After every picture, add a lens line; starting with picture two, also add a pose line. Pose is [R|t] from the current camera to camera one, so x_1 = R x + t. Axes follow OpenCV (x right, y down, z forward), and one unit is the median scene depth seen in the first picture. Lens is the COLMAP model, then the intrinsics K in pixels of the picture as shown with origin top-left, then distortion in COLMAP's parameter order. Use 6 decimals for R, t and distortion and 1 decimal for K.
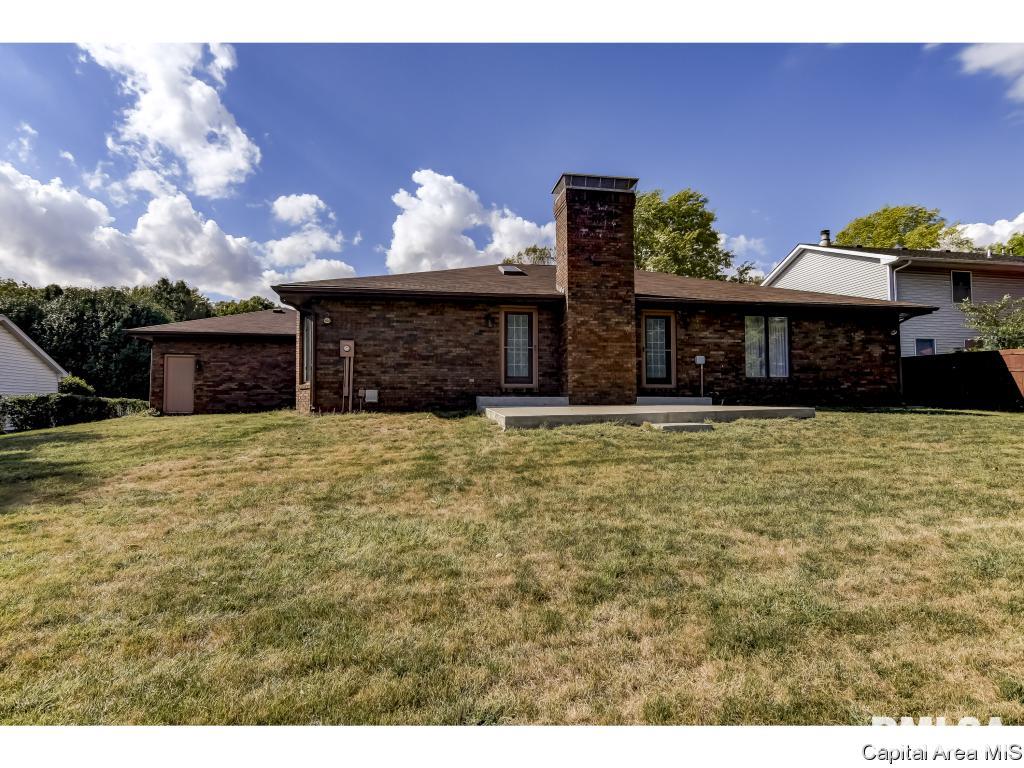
lens RADIAL K [[524.7, 0, 512.4], [0, 524.7, 385.7], [0, 0, 1]] dist [0.014216, 0.000223]
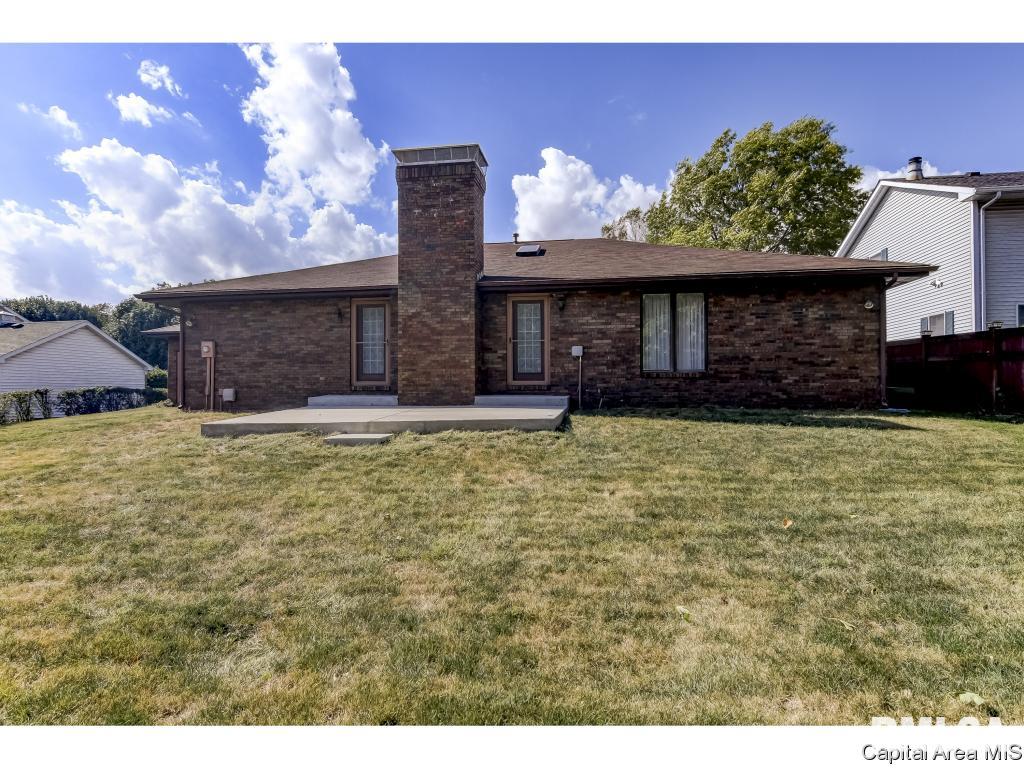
lens RADIAL K [[562.9, 0, 513.0], [0, 562.9, 386.5], [0, 0, 1]] dist [0.015927, -0.001731]
pose [[0.944489, 0.000054, -0.328544, 0.600691], [0.012686, 0.999248, 0.036634, -0.029151], [0.328299, -0.038768, 0.943778, 0.129940]]
